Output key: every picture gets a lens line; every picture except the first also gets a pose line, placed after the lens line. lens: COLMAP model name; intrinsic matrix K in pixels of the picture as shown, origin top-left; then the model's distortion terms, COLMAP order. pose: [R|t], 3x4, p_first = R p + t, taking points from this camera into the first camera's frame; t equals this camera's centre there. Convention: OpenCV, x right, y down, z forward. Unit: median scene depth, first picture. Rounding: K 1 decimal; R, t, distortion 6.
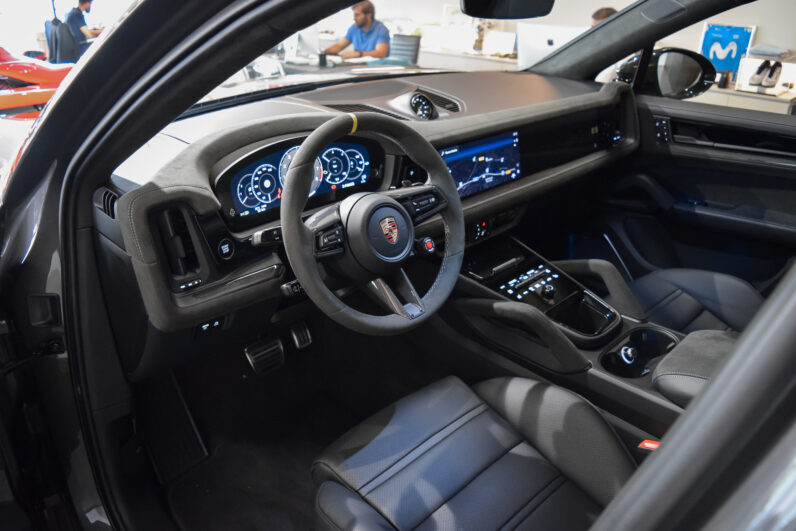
lens RADIAL K [[623.2, 0, 398.9], [0, 623.2, 268.6], [0, 0, 1]] dist [-0.092383, 0.013526]
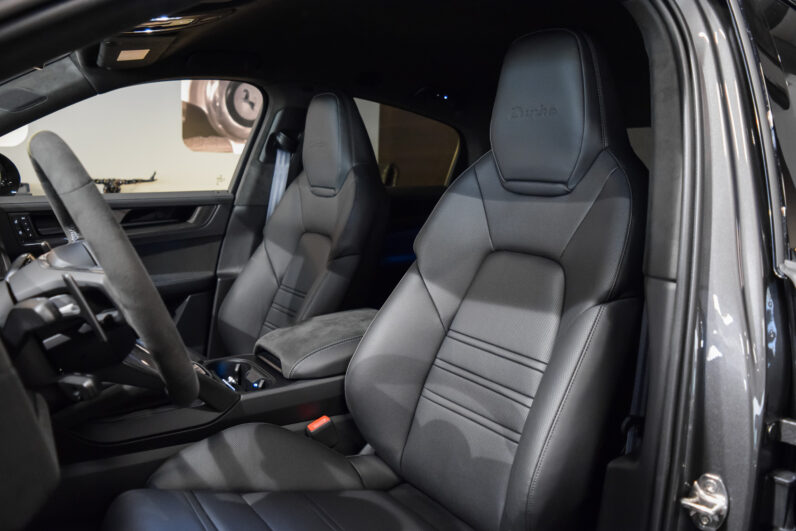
lens RADIAL K [[623.2, 0, 399.3], [0, 623.2, 264.5], [0, 0, 1]] dist [-0.092383, 0.013526]
pose [[0.174985, -0.143824, 0.974010, -0.586264], [0.406457, 0.911592, 0.061586, 0.007921], [-0.896757, 0.385116, 0.217973, 0.459029]]
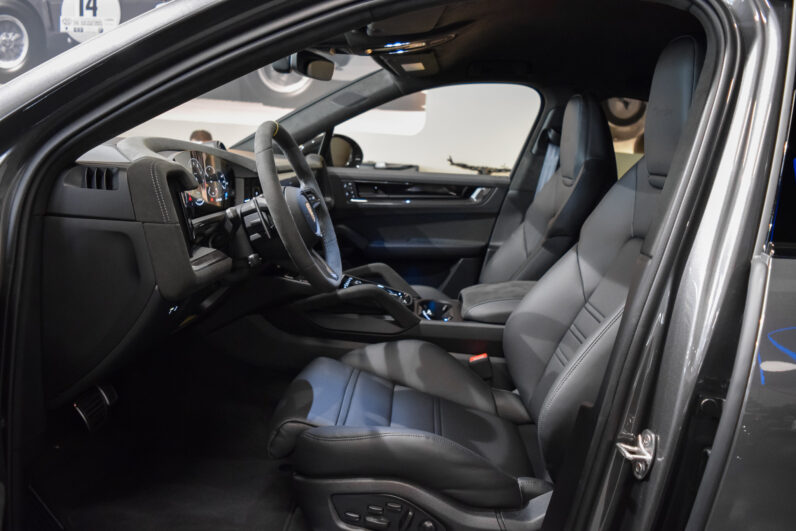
lens RADIAL K [[623.2, 0, 399.4], [0, 623.2, 263.3], [0, 0, 1]] dist [-0.092383, 0.013526]
pose [[0.730956, -0.074003, 0.678400, -0.634262], [0.233200, 0.961346, -0.146398, 0.225710], [-0.641343, 0.265213, 0.719959, 0.009063]]
